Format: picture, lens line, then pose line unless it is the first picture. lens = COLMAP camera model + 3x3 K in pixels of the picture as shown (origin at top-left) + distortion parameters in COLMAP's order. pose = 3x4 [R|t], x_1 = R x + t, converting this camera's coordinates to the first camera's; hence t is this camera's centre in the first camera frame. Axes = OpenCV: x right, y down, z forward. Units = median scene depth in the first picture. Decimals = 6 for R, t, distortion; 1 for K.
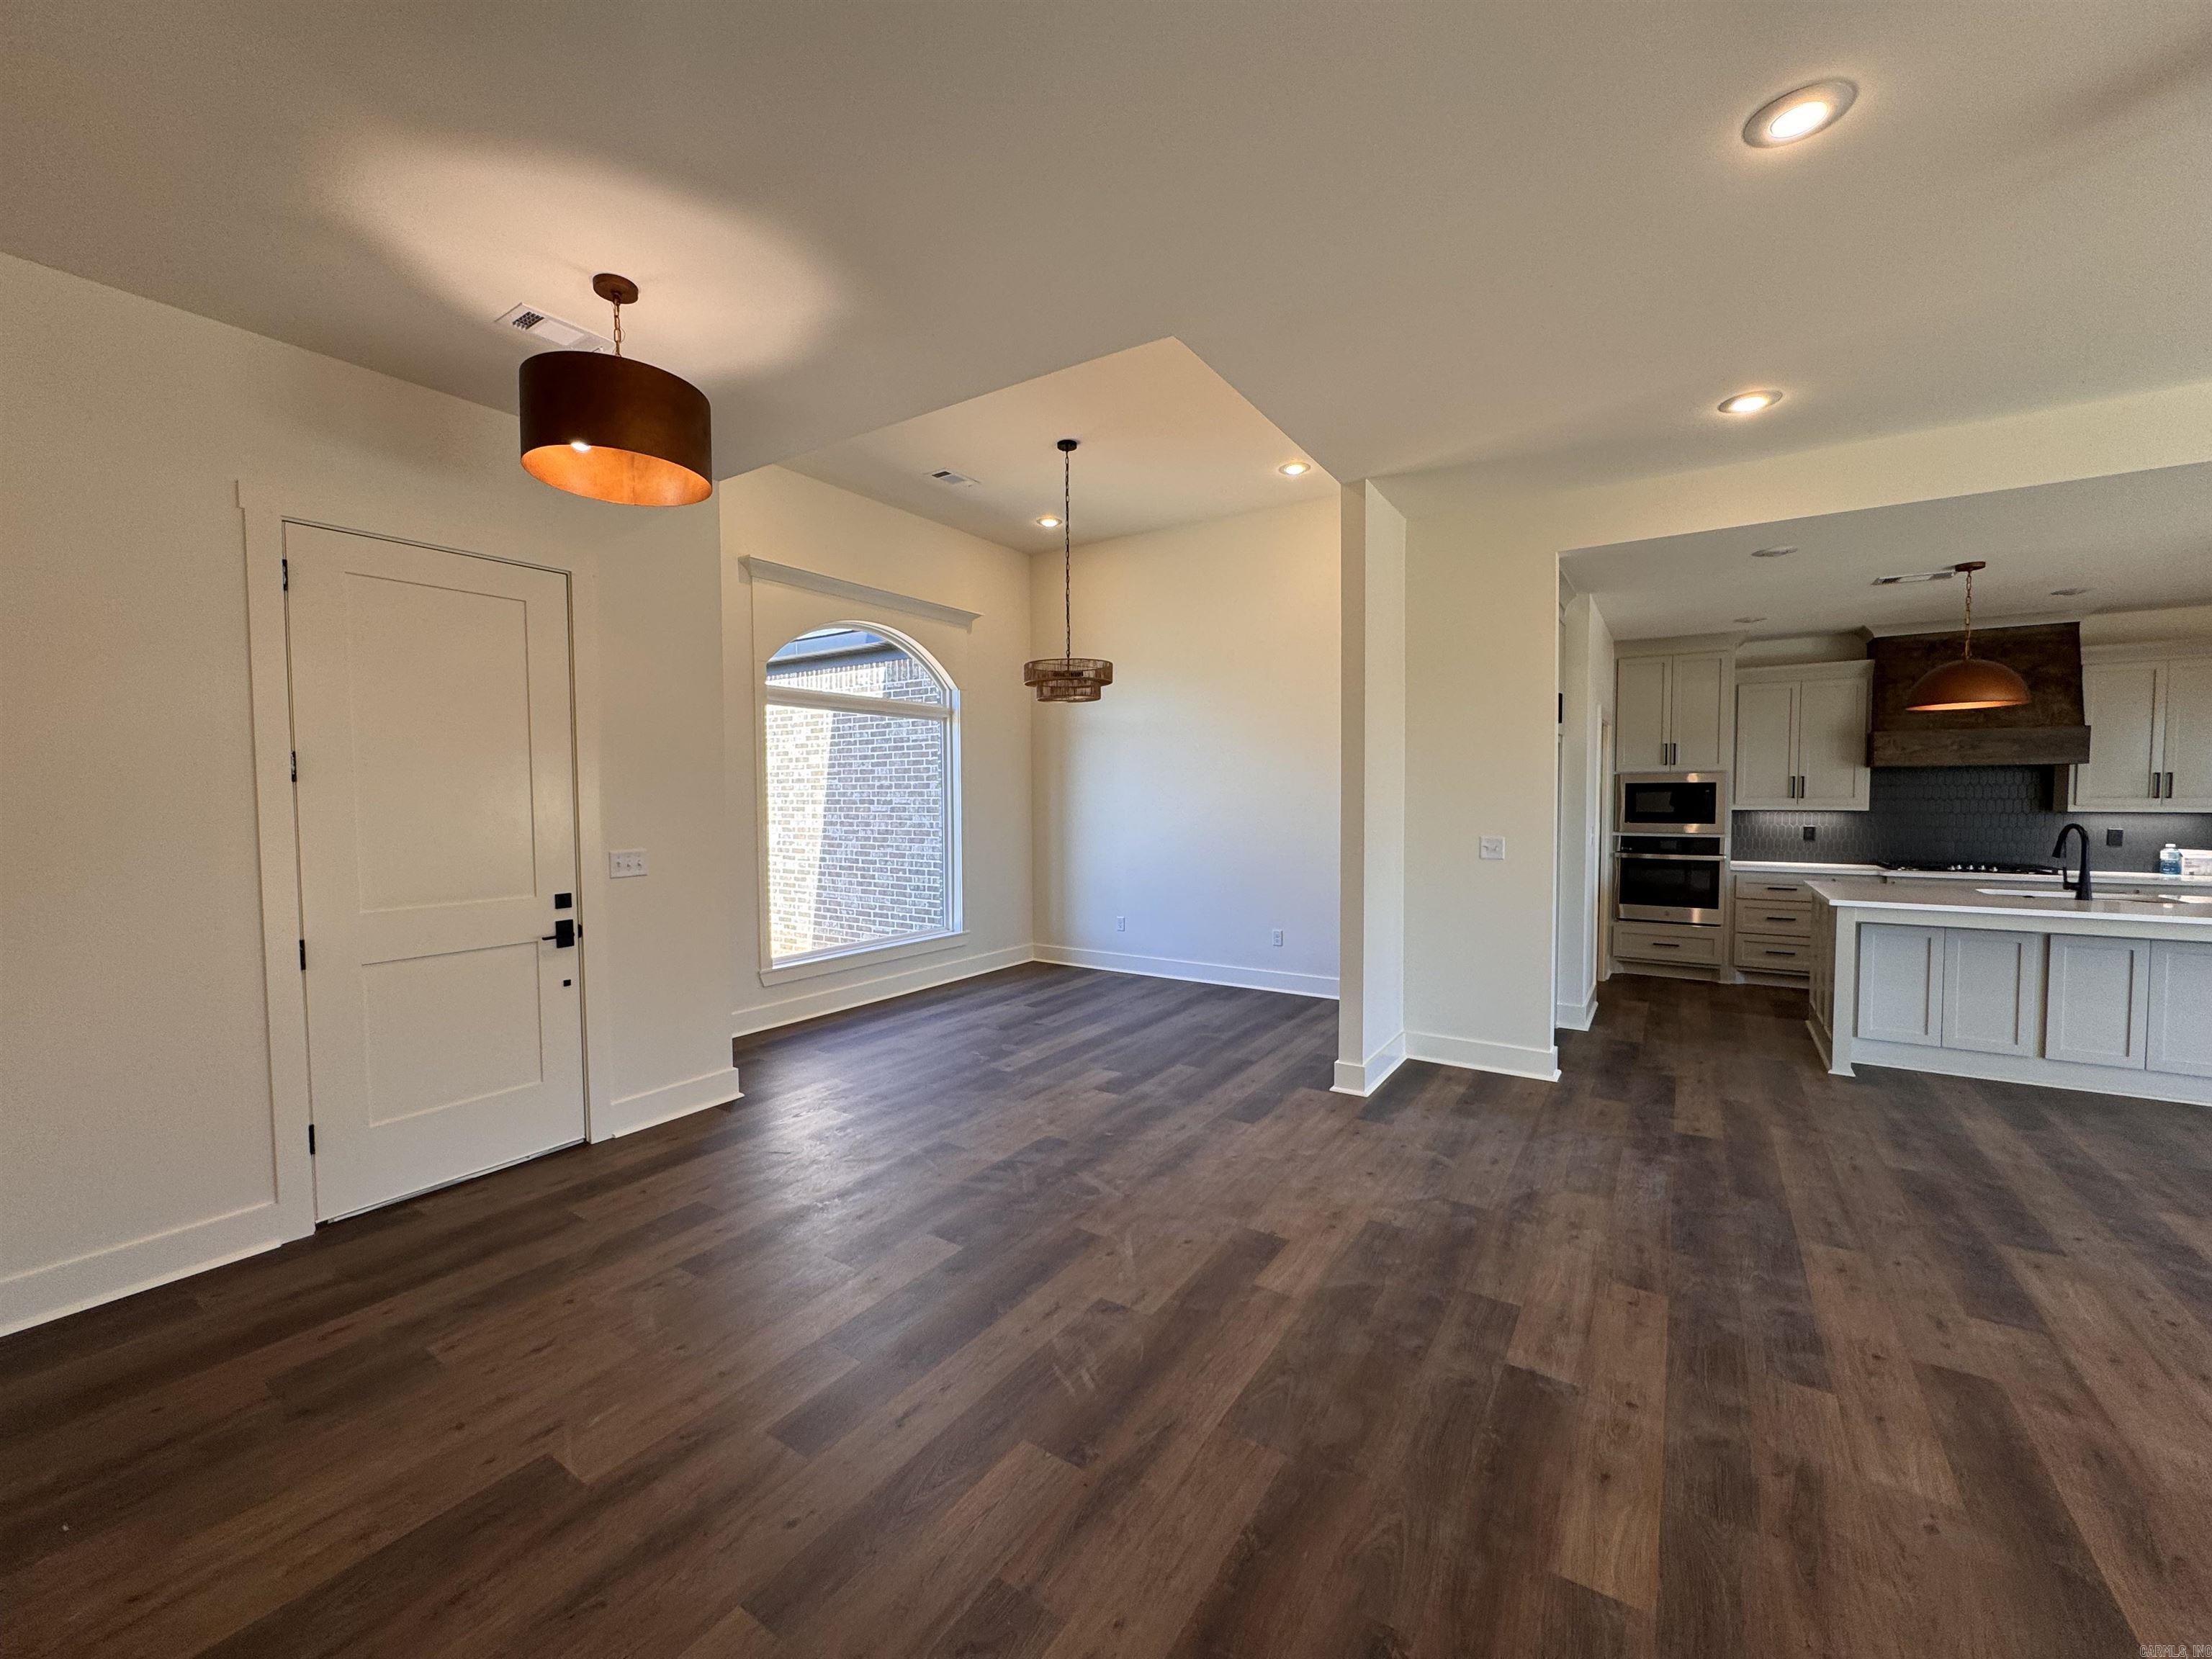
lens RADIAL K [[886.4, 0, 1106.0], [0, 886.4, 829.5], [0, 0, 1]] dist [-0.002705, -0.000546]
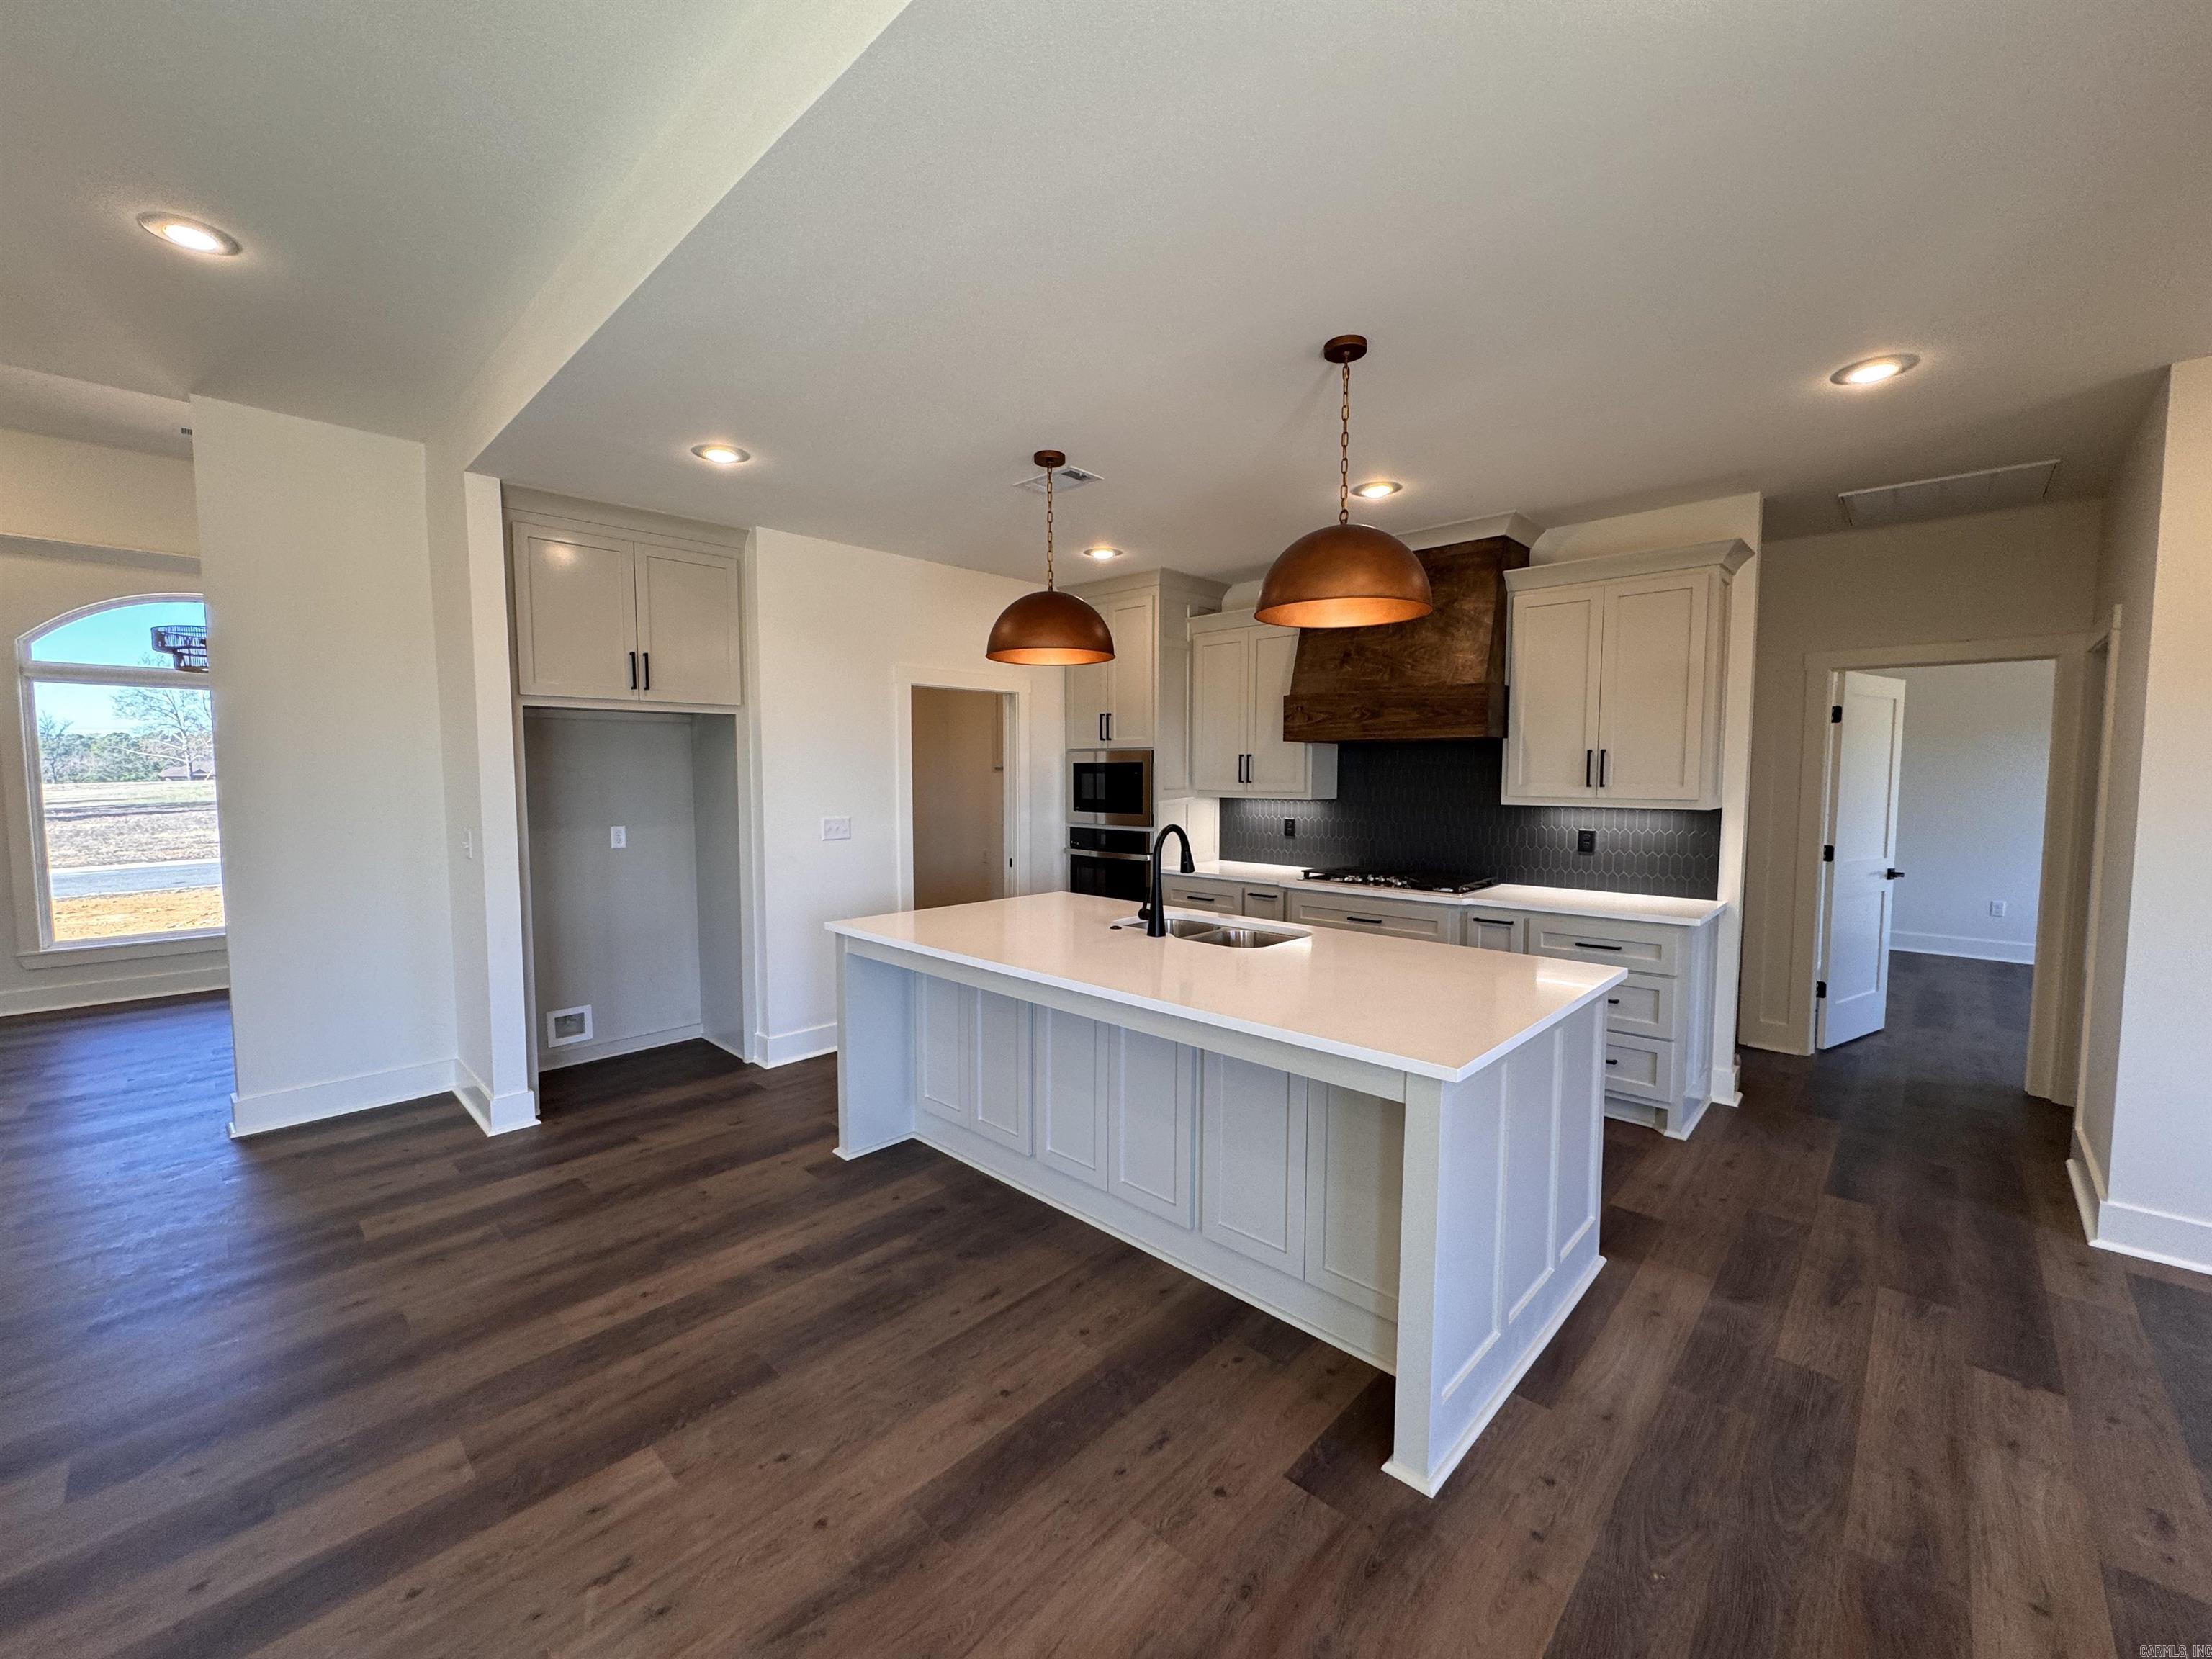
lens RADIAL K [[886.4, 0, 1106.0], [0, 886.4, 829.5], [0, 0, 1]] dist [-0.002705, -0.000546]
pose [[0.984288, 0.015113, -0.175921, 1.369343], [-0.010327, 0.999552, 0.028093, -0.025226], [0.176267, -0.025835, 0.984003, 0.360056]]
